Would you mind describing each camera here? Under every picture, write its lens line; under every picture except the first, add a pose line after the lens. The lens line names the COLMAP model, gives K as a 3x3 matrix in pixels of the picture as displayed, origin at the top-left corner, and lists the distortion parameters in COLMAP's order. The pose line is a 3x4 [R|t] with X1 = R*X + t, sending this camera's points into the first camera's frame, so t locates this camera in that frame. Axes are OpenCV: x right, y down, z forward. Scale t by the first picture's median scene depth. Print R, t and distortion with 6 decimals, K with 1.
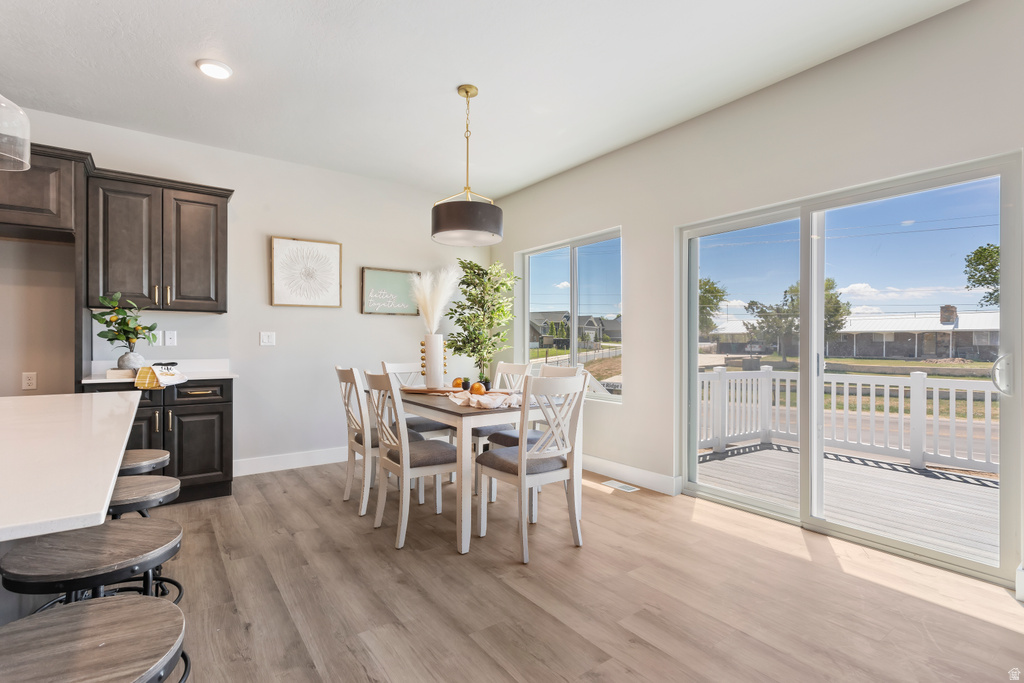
lens RADIAL K [[491.4, 0, 502.3], [0, 491.4, 341.9], [0, 0, 1]] dist [-0.009054, 0.006717]
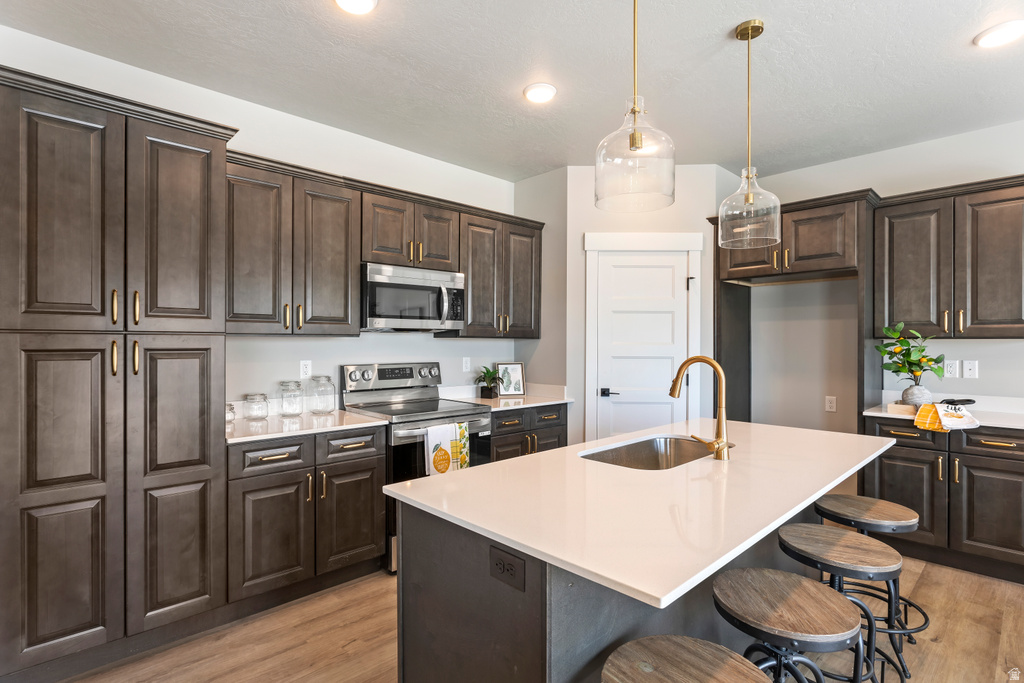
lens RADIAL K [[505.5, 0, 507.0], [0, 505.5, 343.2], [0, 0, 1]] dist [-0.009753, 0.002675]
pose [[0.146497, -0.002265, -0.989208, 0.061845], [-0.001588, 0.999996, -0.002524, -0.049546], [0.989210, 0.001941, 0.146493, 0.085626]]
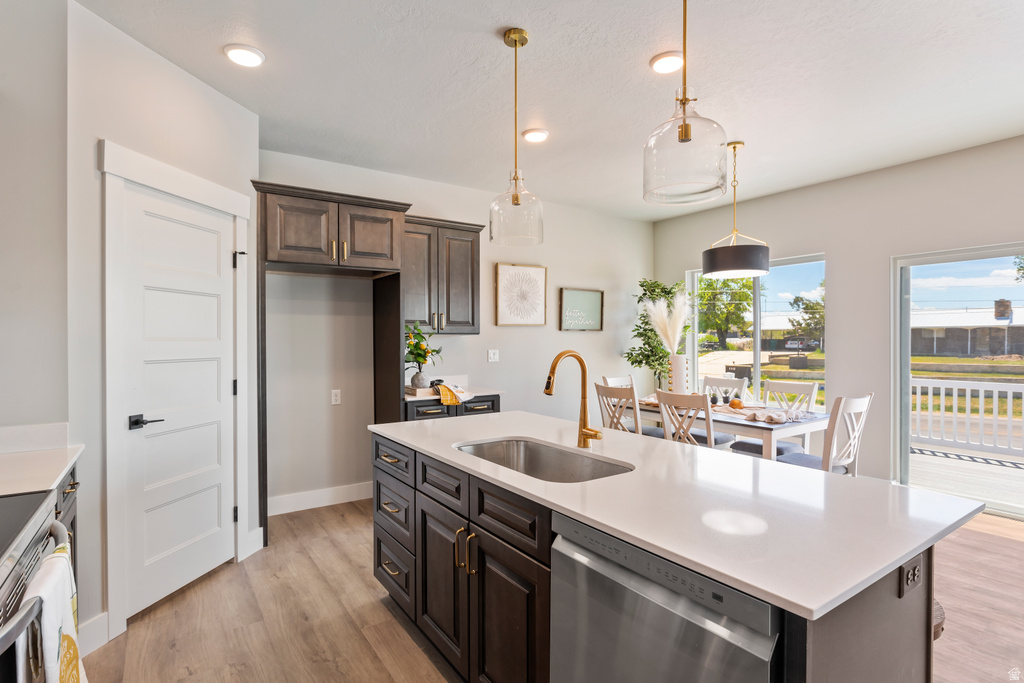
lens RADIAL K [[505.5, 0, 500.0], [0, 505.5, 339.2], [0, 0, 1]] dist [-0.009753, 0.002675]
pose [[0.999467, -0.004631, -0.032315, -0.476115], [0.004732, 0.999984, 0.003068, -0.052327], [0.032300, -0.003220, 0.999473, -0.162939]]
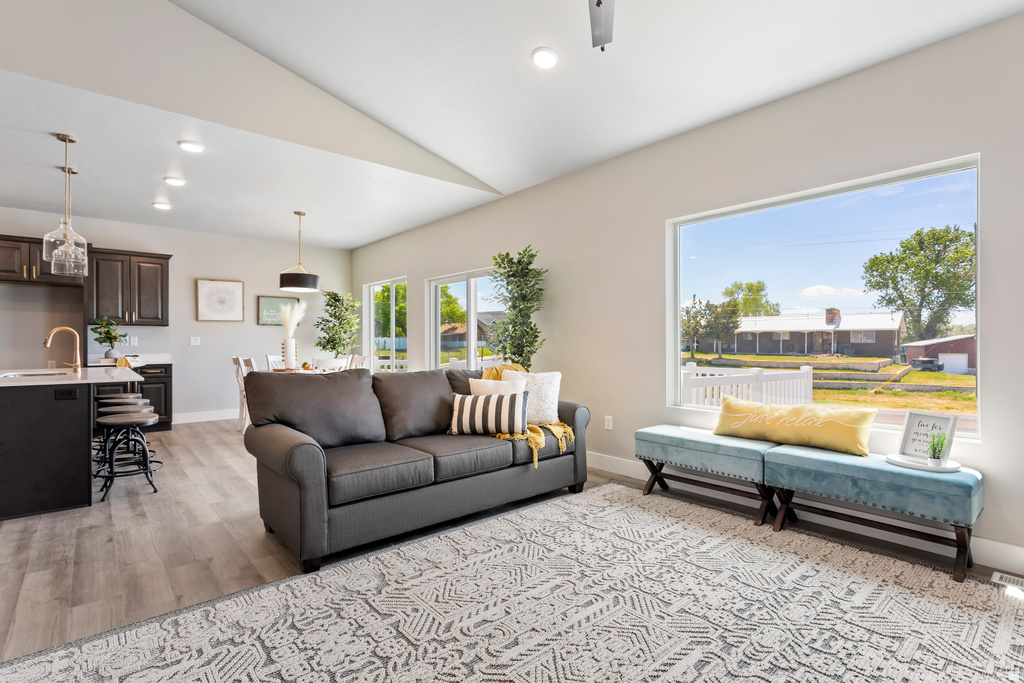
lens RADIAL K [[491.4, 0, 507.8], [0, 491.4, 341.0], [0, 0, 1]] dist [-0.009054, 0.006717]
pose [[0.995565, -0.002144, 0.094048, 0.464316], [0.002017, 0.999997, 0.001448, -0.007636], [-0.094051, -0.001252, 0.995567, -0.829951]]
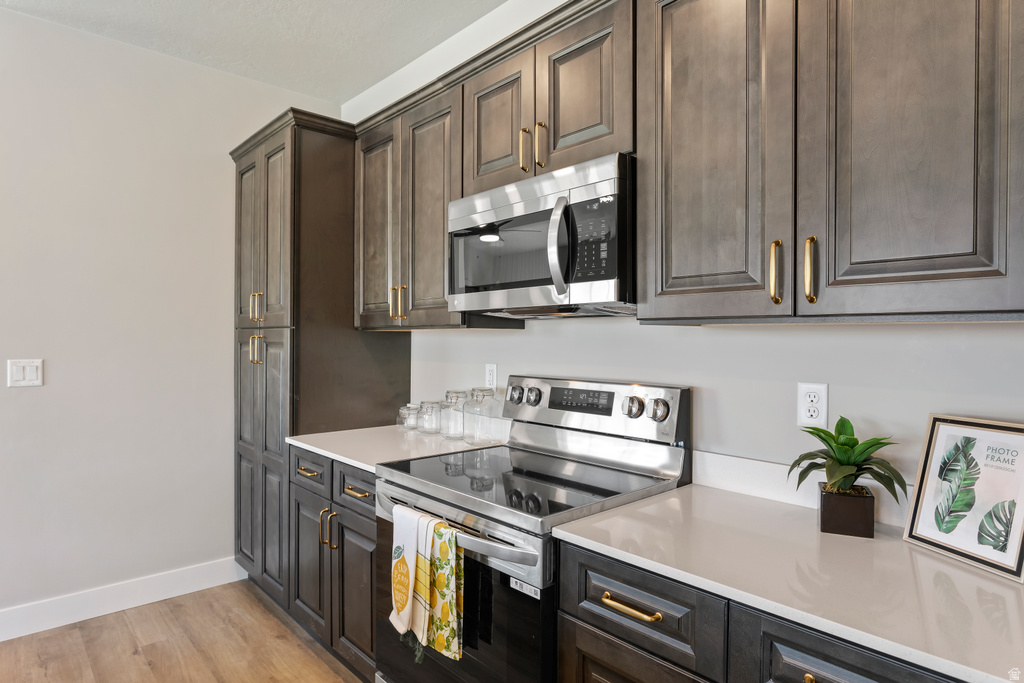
lens RADIAL K [[571.3, 0, 511.1], [0, 571.3, 345.8], [0, 0, 1]] dist [-0.013301, 0.005514]
pose [[-0.990580, -0.010704, -0.136513, -0.743782], [-0.012225, 0.999872, 0.010310, -0.050185], [0.136385, 0.011882, -0.990585, 0.520919]]
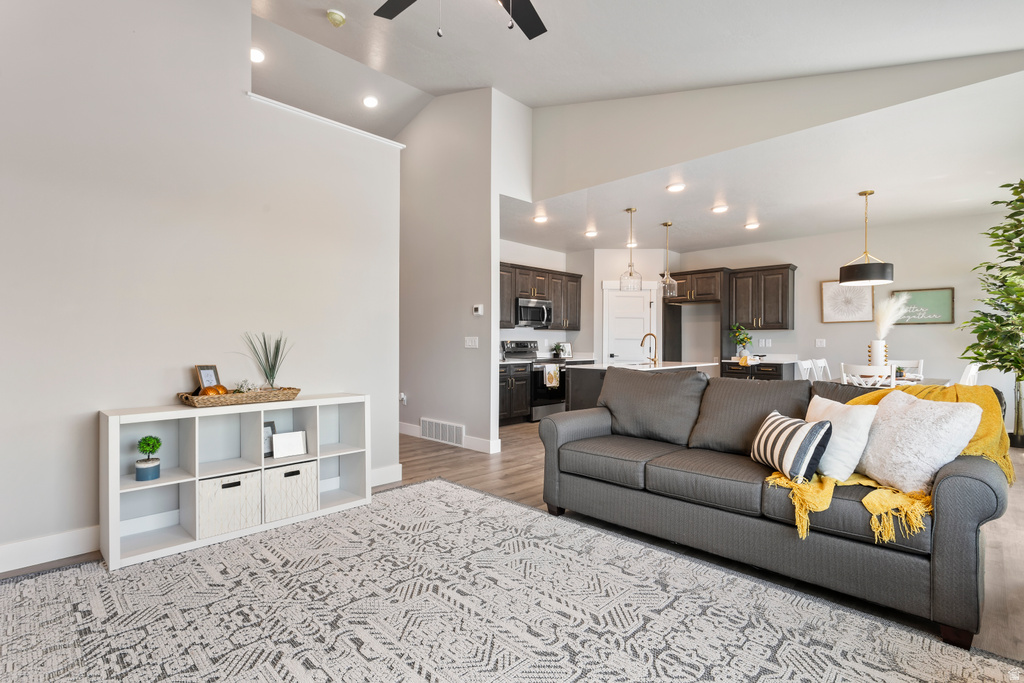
lens RADIAL K [[491.4, 0, 503.7], [0, 491.4, 339.1], [0, 0, 1]] dist [-0.009054, 0.006717]
pose [[0.170479, -0.007190, -0.985335, 1.106291], [-0.001323, 0.999971, -0.007525, -0.006315], [0.985360, 0.002587, 0.170465, -0.397571]]
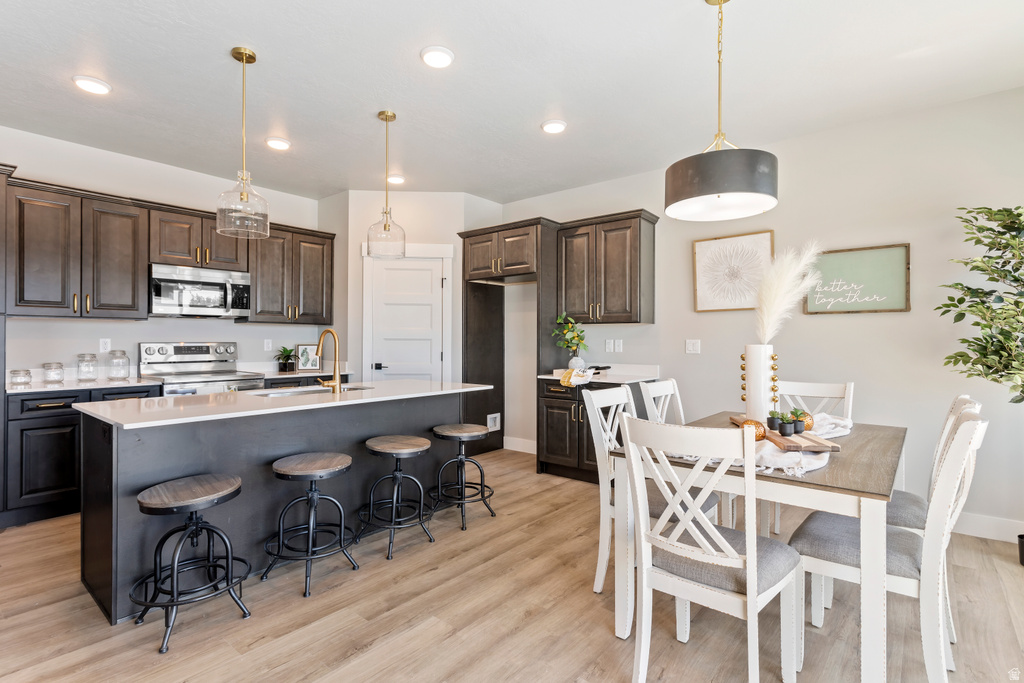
lens RADIAL K [[491.4, 0, 508.7], [0, 491.4, 338.3], [0, 0, 1]] dist [-0.009054, 0.006717]
pose [[0.262477, -0.006181, -0.964919, 0.416372], [-0.001105, 0.999977, -0.006706, -0.017307], [0.964938, 0.002826, 0.262464, 0.431285]]
